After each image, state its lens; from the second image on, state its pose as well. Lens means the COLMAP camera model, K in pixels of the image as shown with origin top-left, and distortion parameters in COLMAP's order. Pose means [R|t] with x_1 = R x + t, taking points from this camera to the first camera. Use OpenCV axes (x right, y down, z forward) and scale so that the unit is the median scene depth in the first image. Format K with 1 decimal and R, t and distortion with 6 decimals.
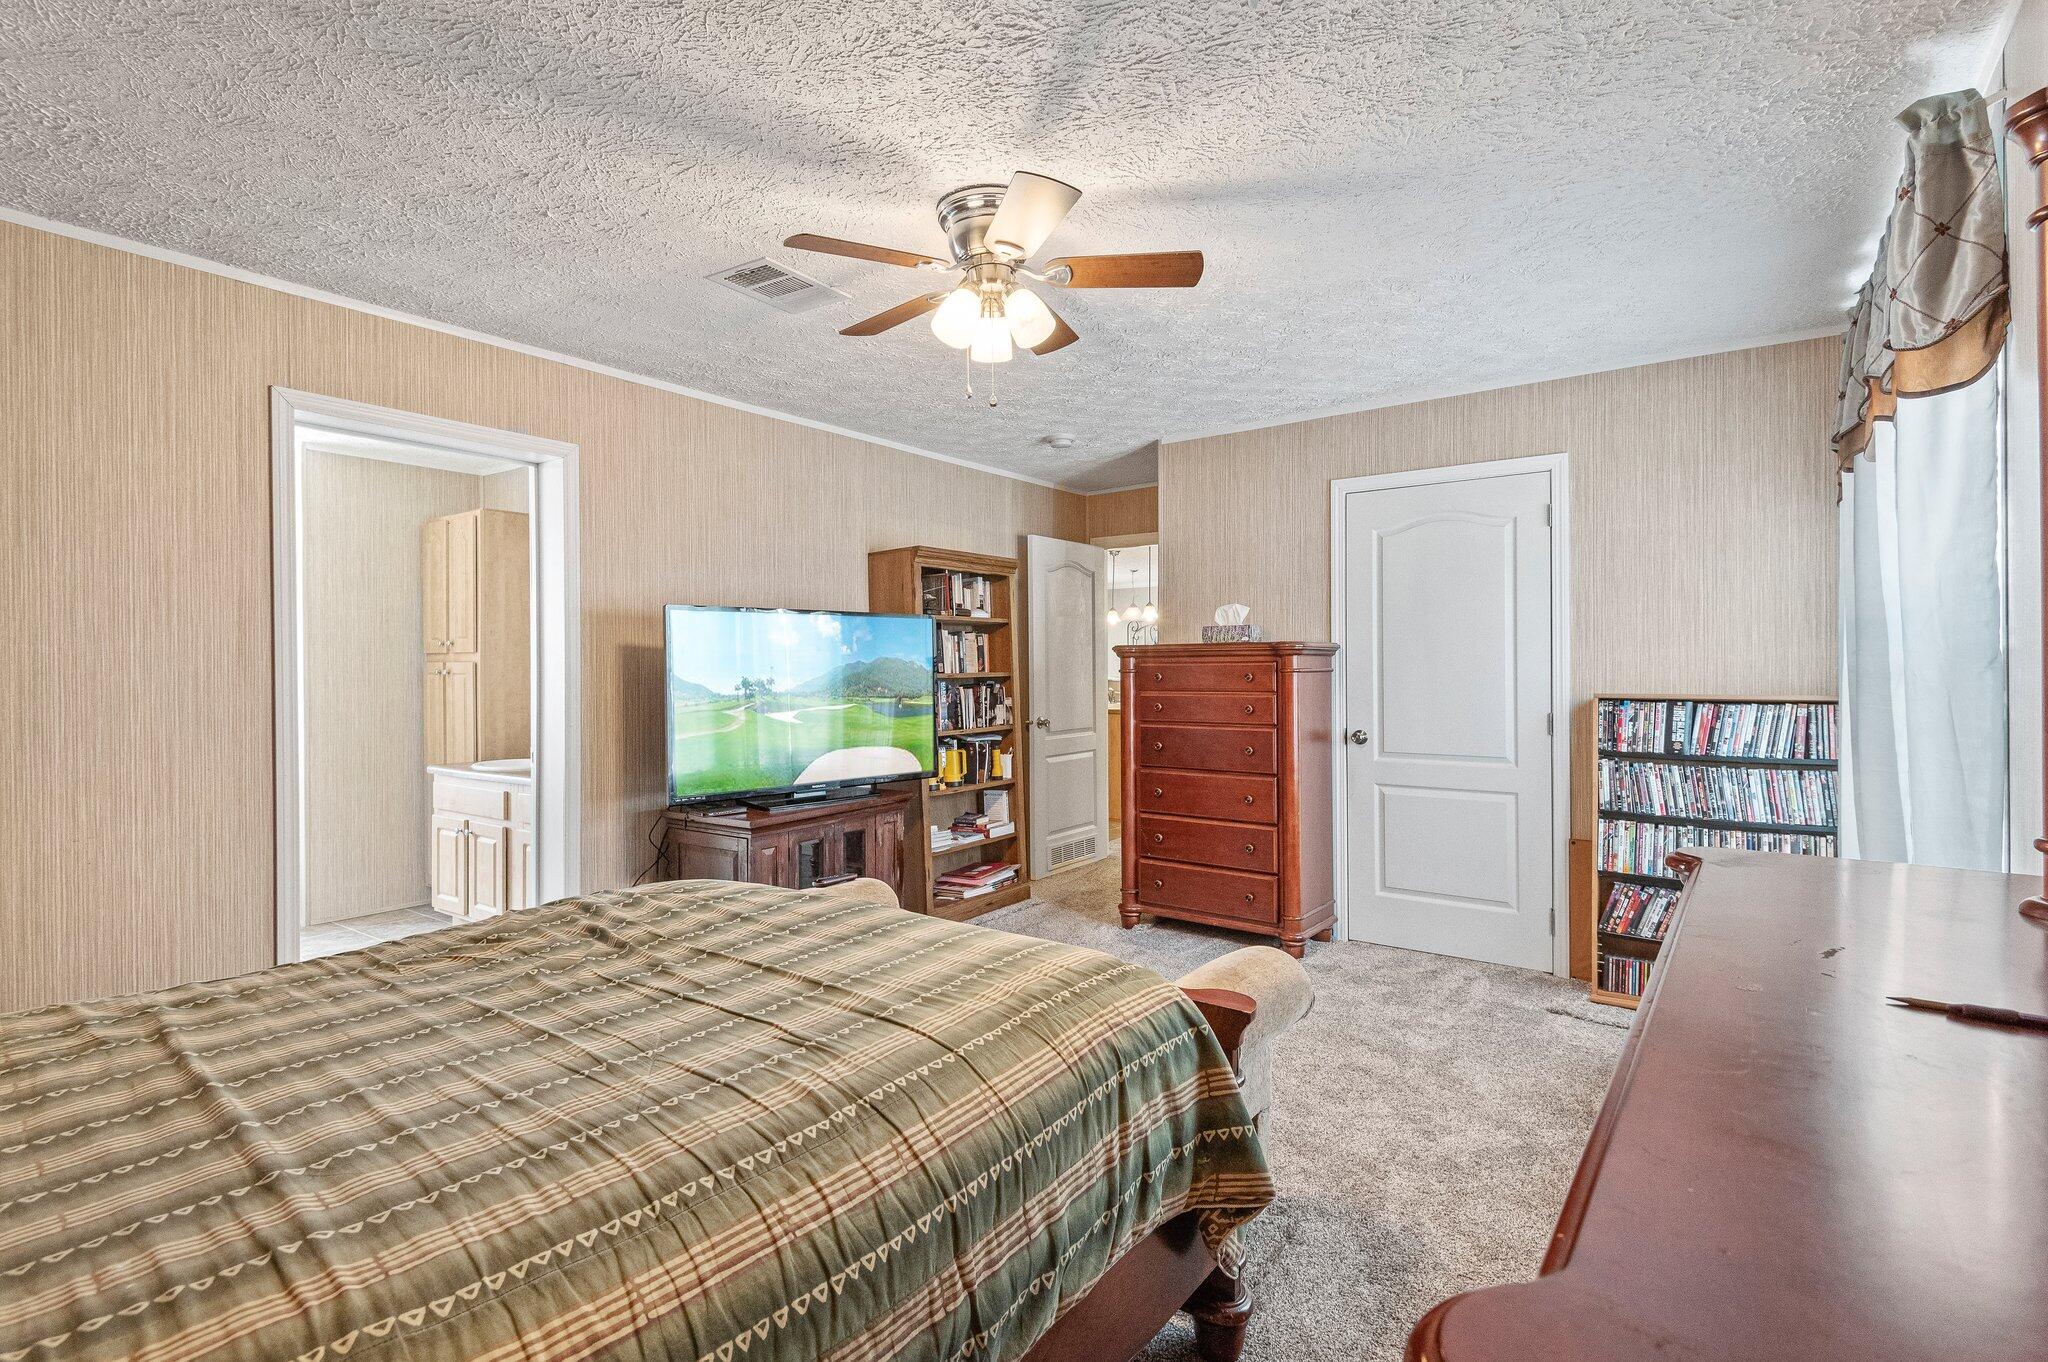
lens RADIAL K [[945.8, 0, 1024.0], [0, 945.8, 681.0], [0, 0, 1]] dist [0.000002, 0.000005]
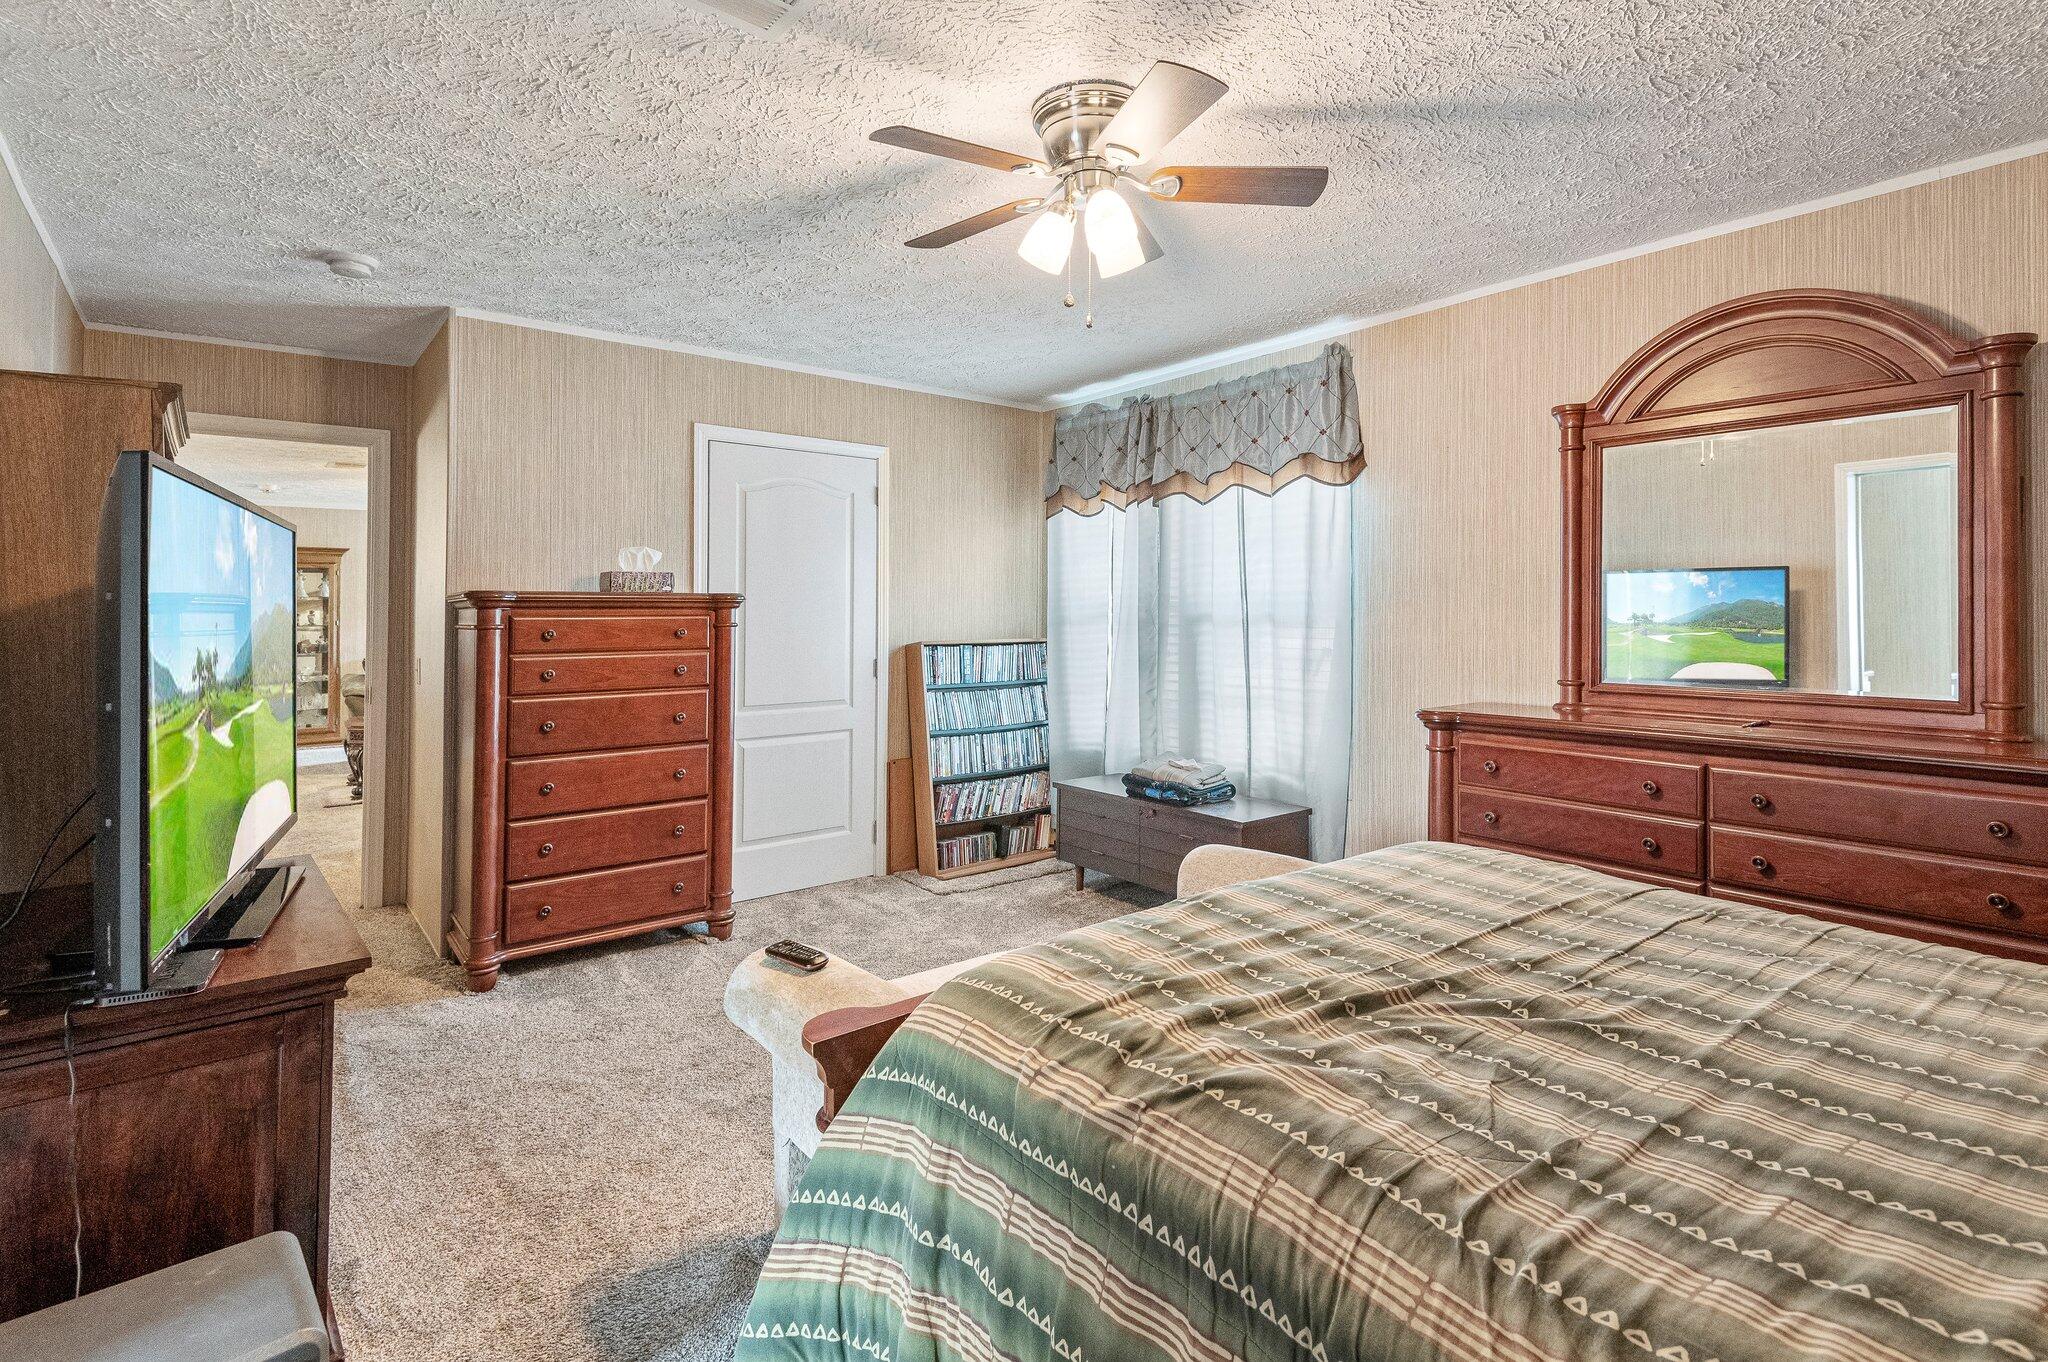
lens RADIAL K [[1001.0, 0, 1026.6], [0, 1001.0, 620.1], [0, 0, 1]] dist [-0.000975, -0.000068]
pose [[0.229234, 0.004468, 0.973361, -0.689757], [0.022425, 0.999700, -0.009870, 0.000731], [-0.973113, 0.024091, 0.229065, 0.558527]]
